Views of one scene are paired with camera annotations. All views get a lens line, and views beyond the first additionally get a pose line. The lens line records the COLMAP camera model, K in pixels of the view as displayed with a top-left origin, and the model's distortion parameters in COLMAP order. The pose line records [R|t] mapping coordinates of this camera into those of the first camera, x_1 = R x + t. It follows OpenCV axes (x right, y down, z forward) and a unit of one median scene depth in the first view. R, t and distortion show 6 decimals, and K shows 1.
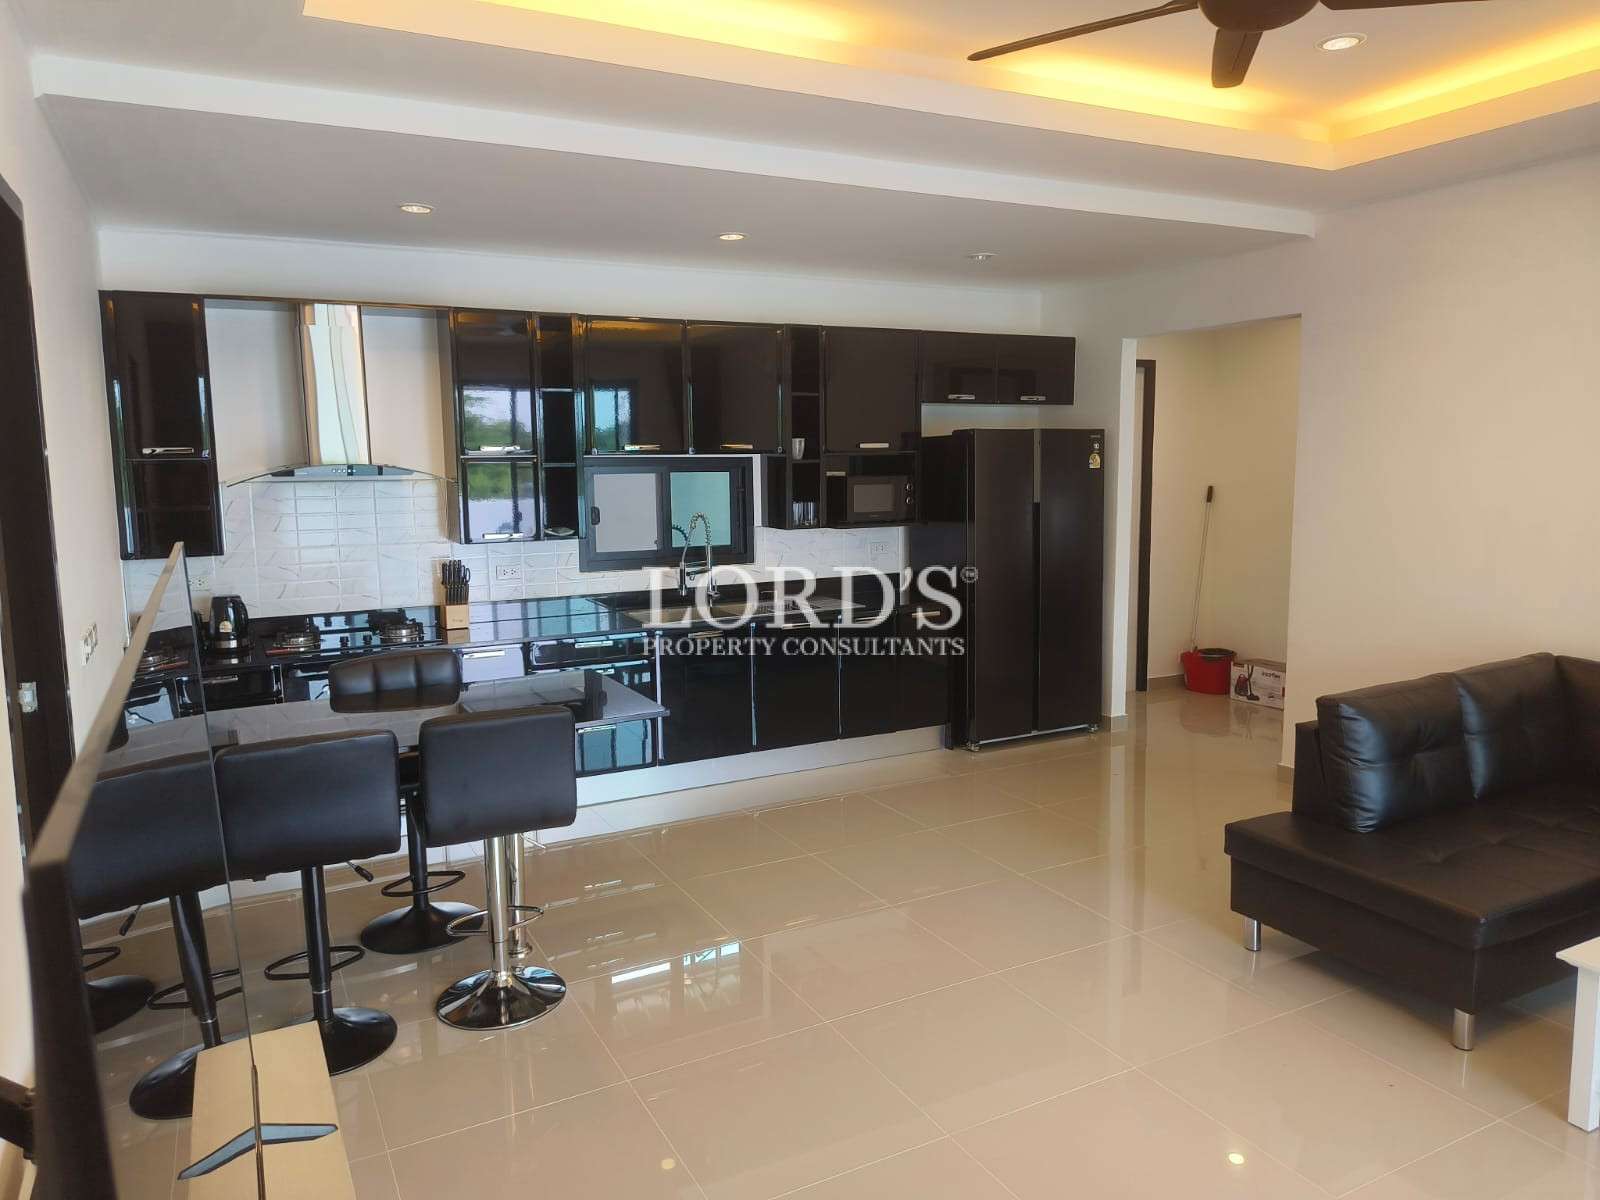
lens RADIAL K [[1088.5, 0, 792.2], [0, 1088.5, 598.5], [0, 0, 1]] dist [0.023849, -0.020681]
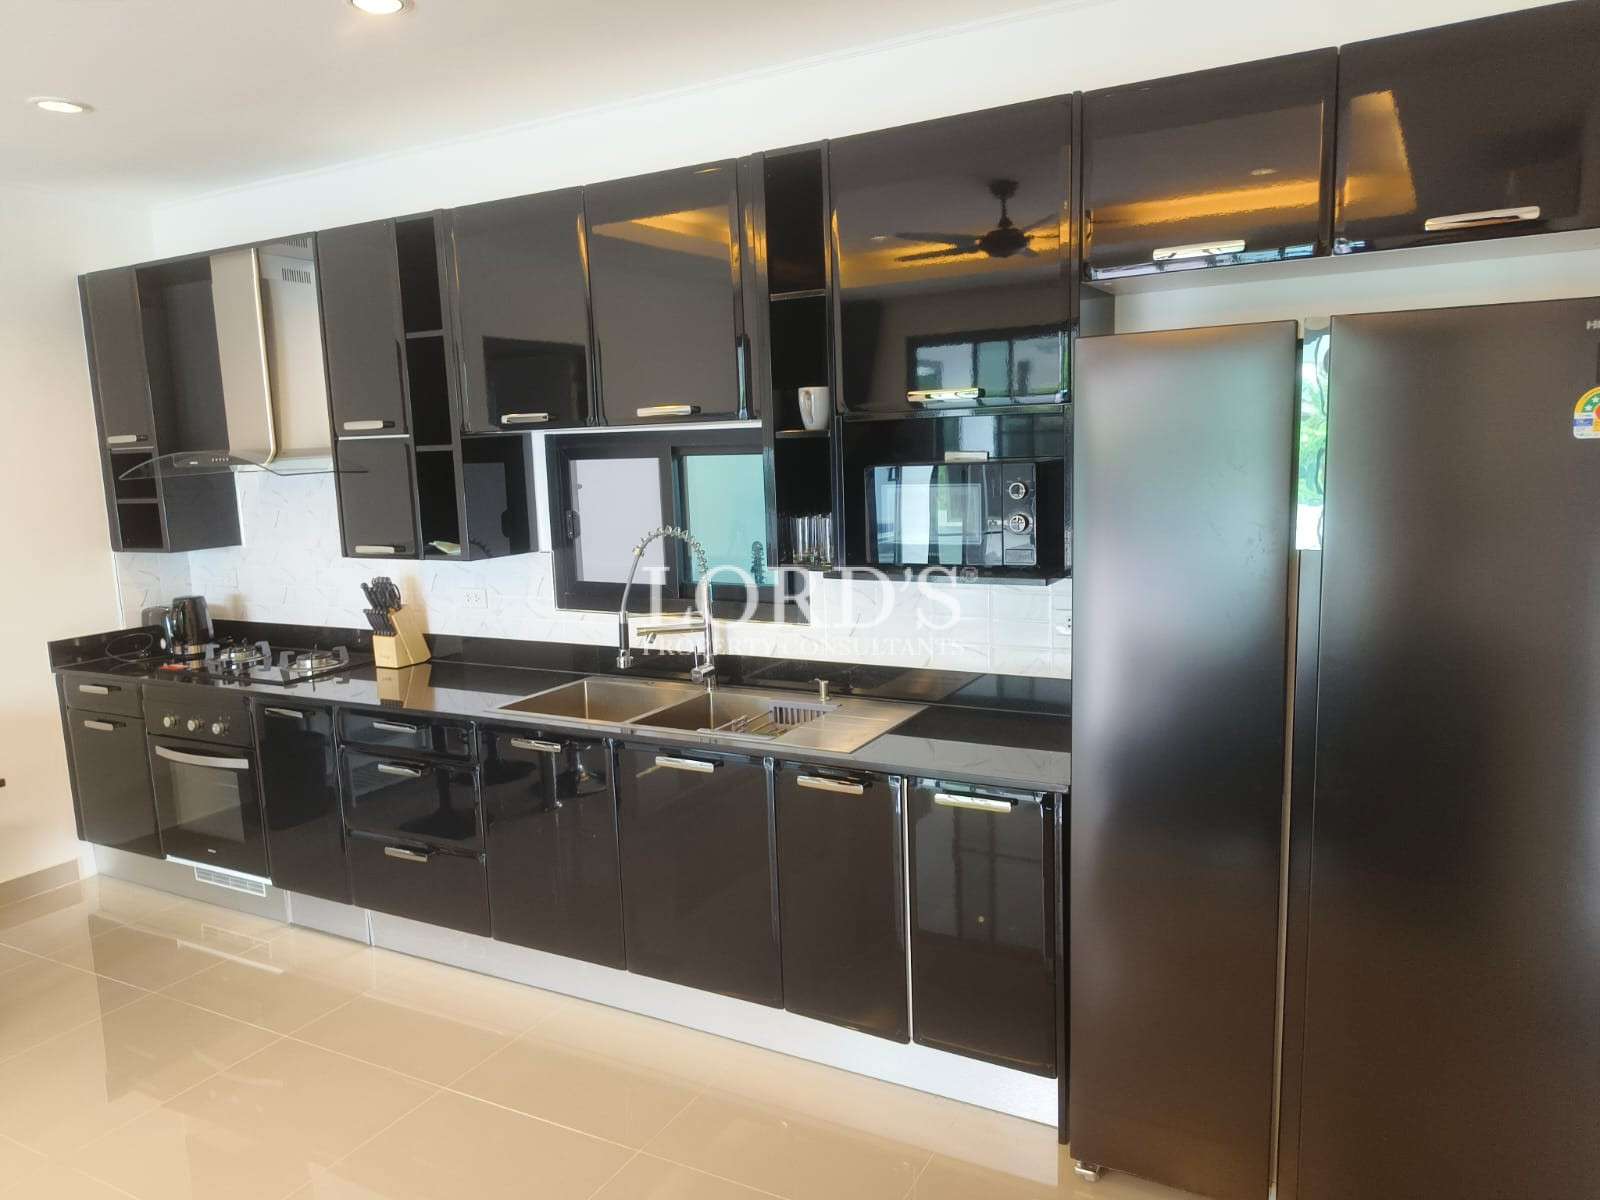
lens RADIAL K [[1088.5, 0, 798.5], [0, 1088.5, 600.3], [0, 0, 1]] dist [0.023849, -0.020681]
pose [[0.572296, 0.108838, -0.812793, 0.426928], [-0.077370, 0.993898, 0.078611, -0.091304], [0.816389, 0.017897, 0.577225, 0.733317]]
